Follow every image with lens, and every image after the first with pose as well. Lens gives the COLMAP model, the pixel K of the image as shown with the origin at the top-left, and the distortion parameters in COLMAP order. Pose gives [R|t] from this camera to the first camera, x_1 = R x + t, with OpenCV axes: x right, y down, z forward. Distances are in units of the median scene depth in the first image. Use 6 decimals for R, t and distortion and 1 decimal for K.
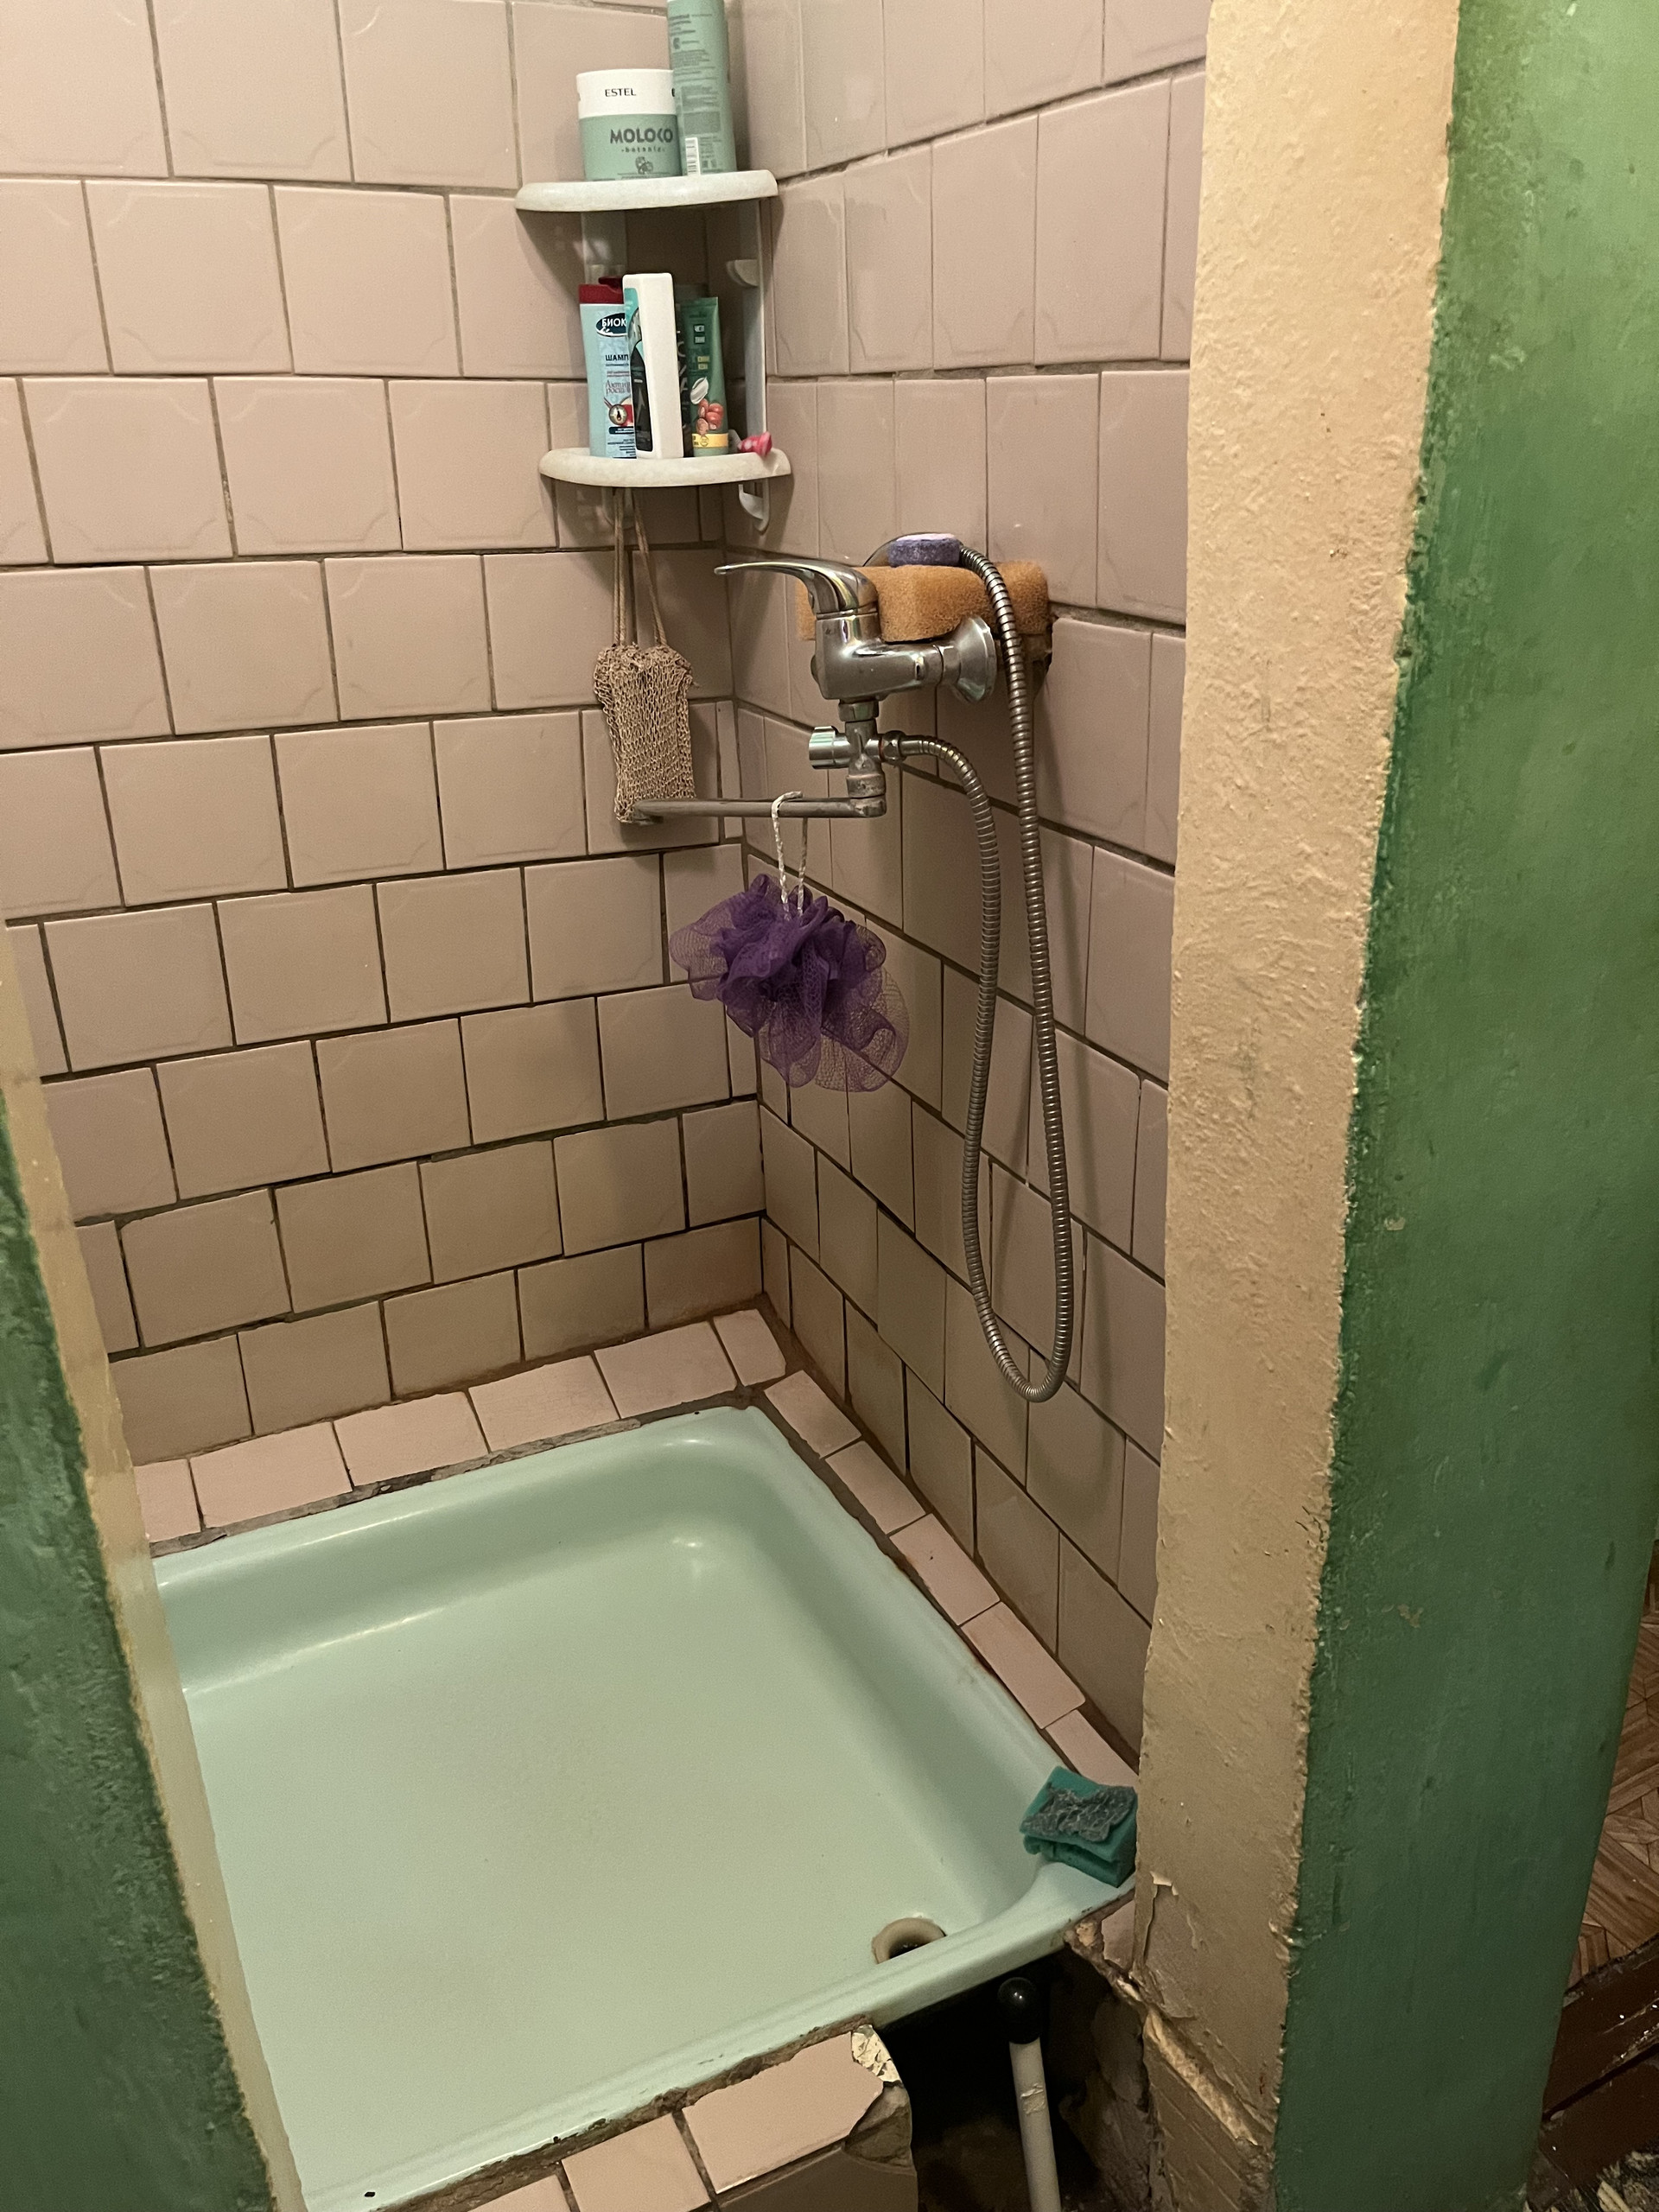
lens RADIAL K [[1694.8, 0, 830.4], [0, 1694.8, 1109.4], [0, 0, 1]] dist [0.049304, -0.065015]
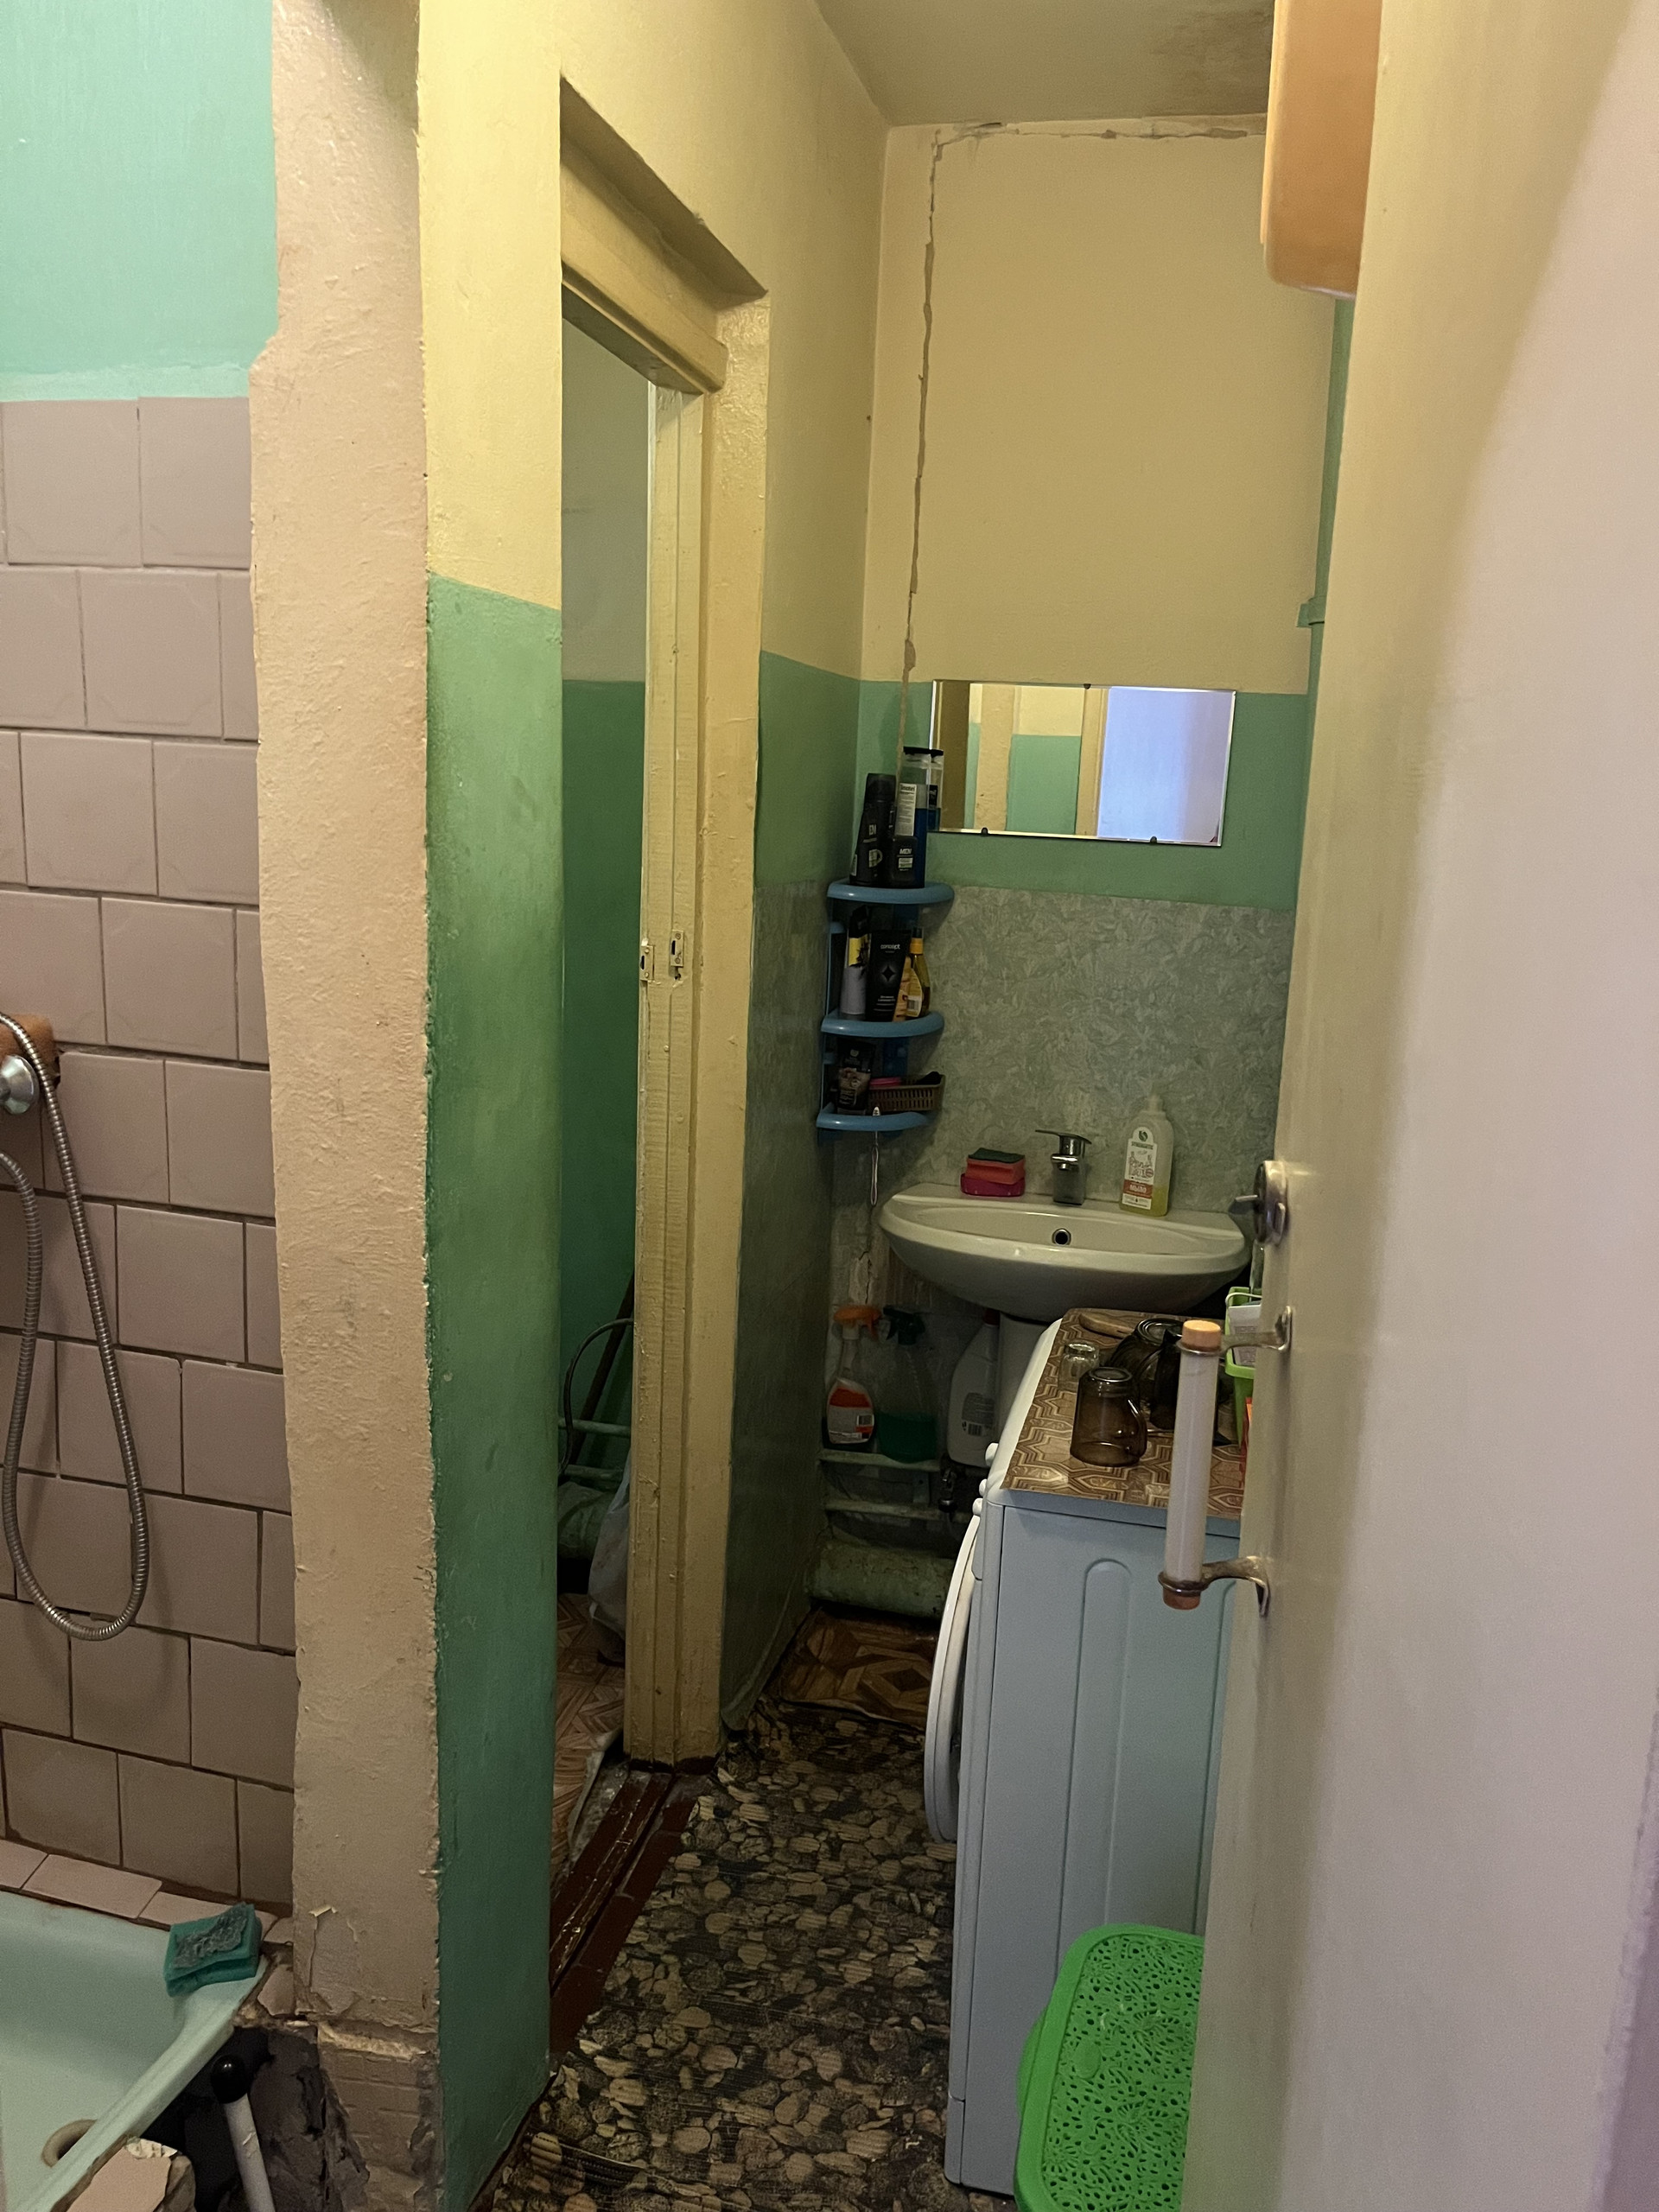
lens RADIAL K [[1694.8, 0, 832.8], [0, 1694.8, 1109.3], [0, 0, 1]] dist [0.049304, -0.065015]
pose [[0.652292, -0.084512, 0.753241, -0.727682], [0.236385, 0.966883, -0.096222, 0.062626], [-0.720165, 0.240820, 0.650668, -0.519390]]
